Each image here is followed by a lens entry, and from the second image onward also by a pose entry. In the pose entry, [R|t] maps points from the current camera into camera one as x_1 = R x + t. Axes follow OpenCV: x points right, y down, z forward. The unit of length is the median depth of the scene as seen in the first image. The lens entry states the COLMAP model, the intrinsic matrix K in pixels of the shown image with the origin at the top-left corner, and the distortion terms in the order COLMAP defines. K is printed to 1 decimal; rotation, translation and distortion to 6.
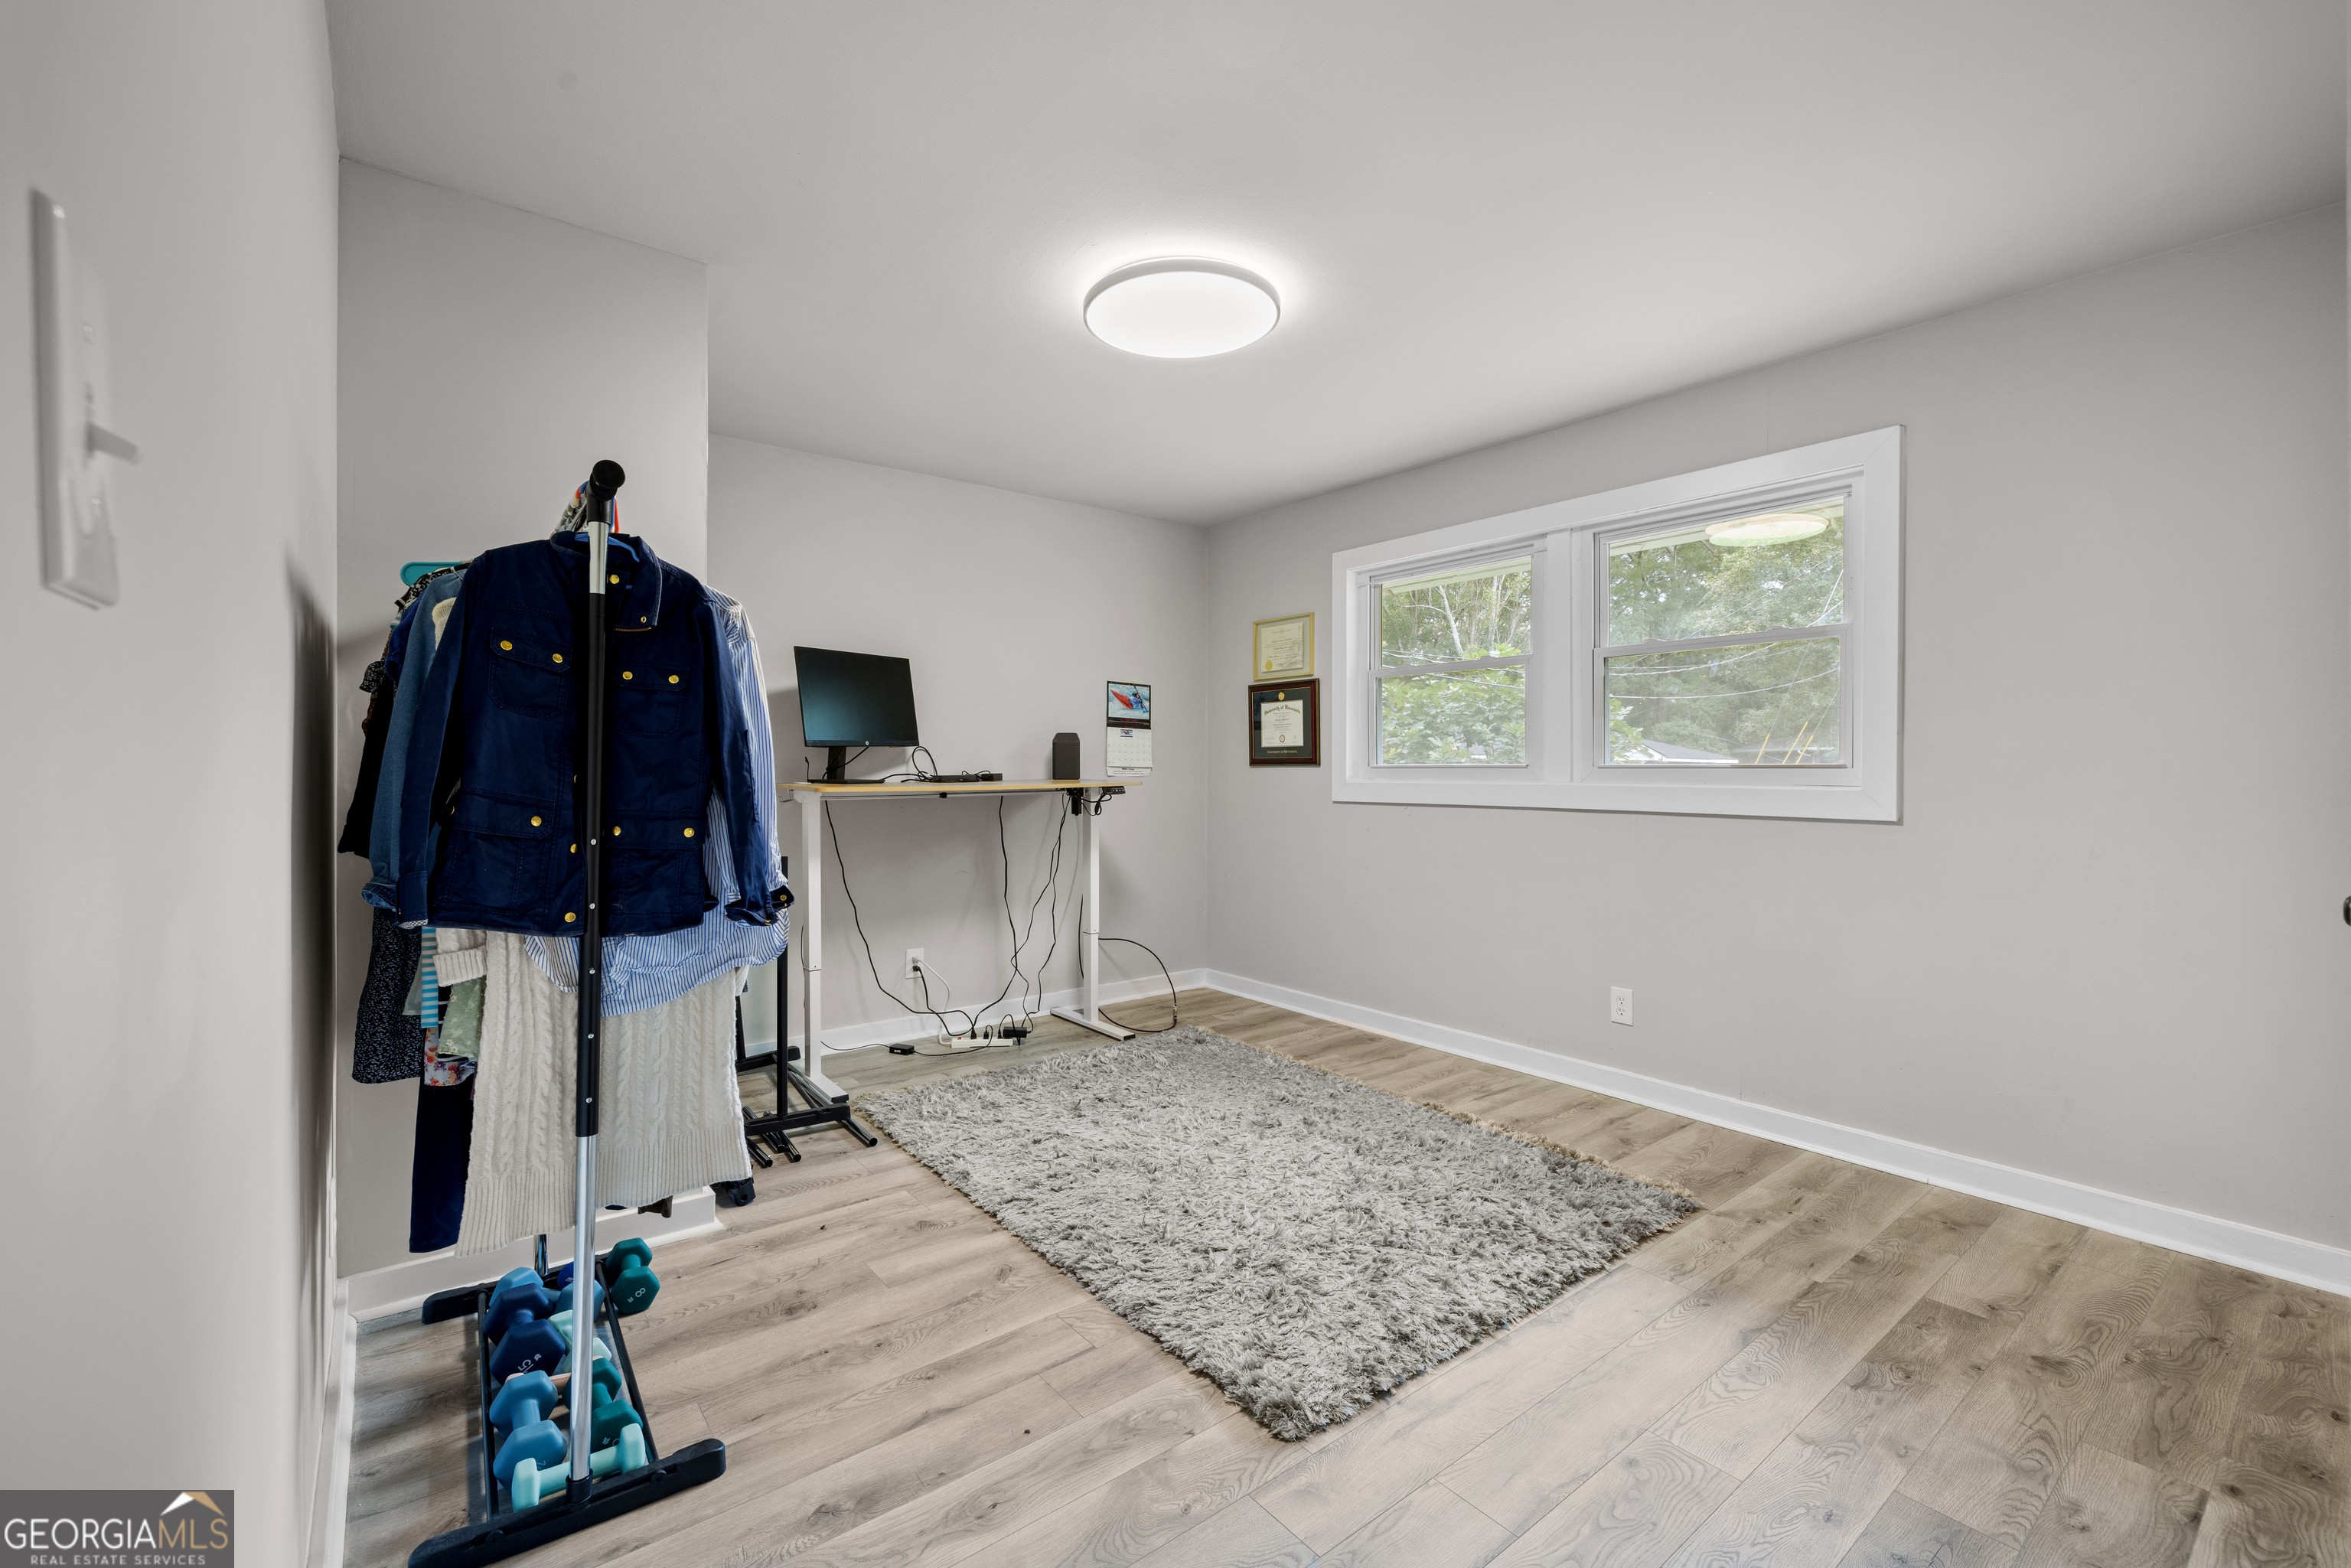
lens RADIAL K [[908.9, 0, 1163.7], [0, 908.9, 773.0], [0, 0, 1]] dist [0.000103, 0.000030]
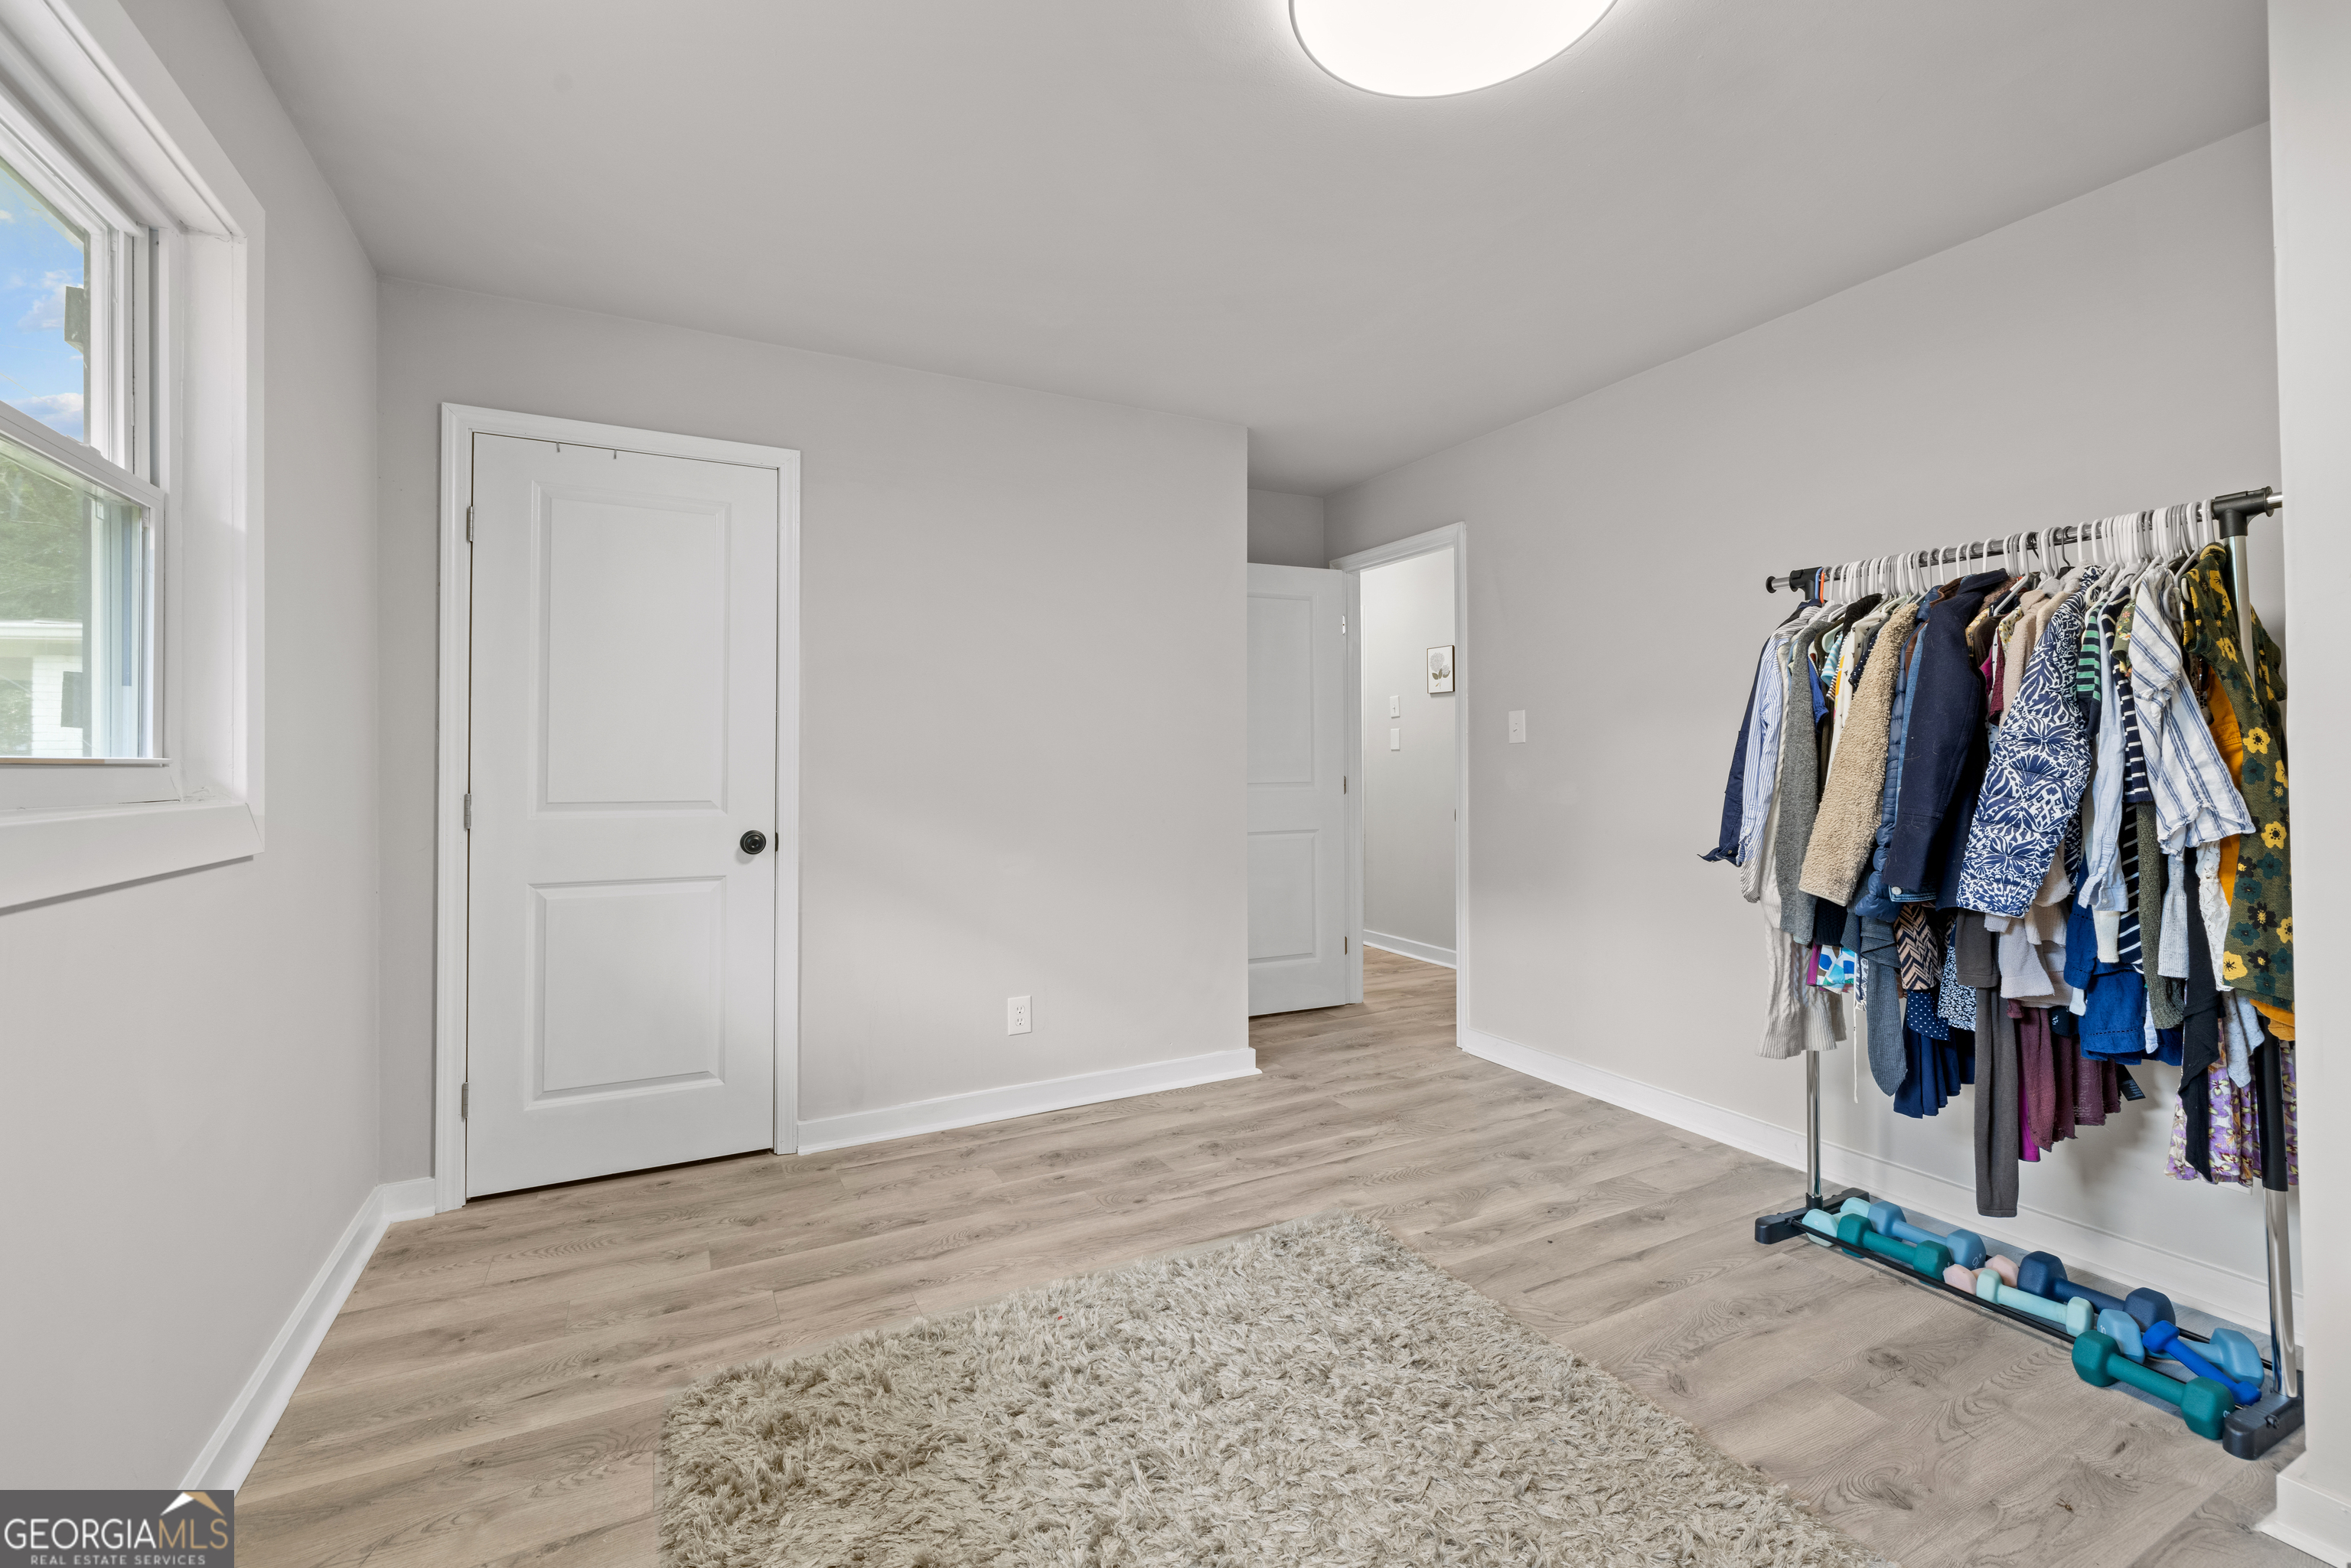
lens RADIAL K [[998.5, 0, 1178.7], [0, 998.5, 766.9], [0, 0, 1]] dist [-0.001395, 0.000021]
pose [[-0.984823, 0.004918, 0.173494, 0.110058], [0.006876, 0.999919, 0.010685, -0.009647], [-0.173428, 0.011716, -0.984777, 2.060283]]
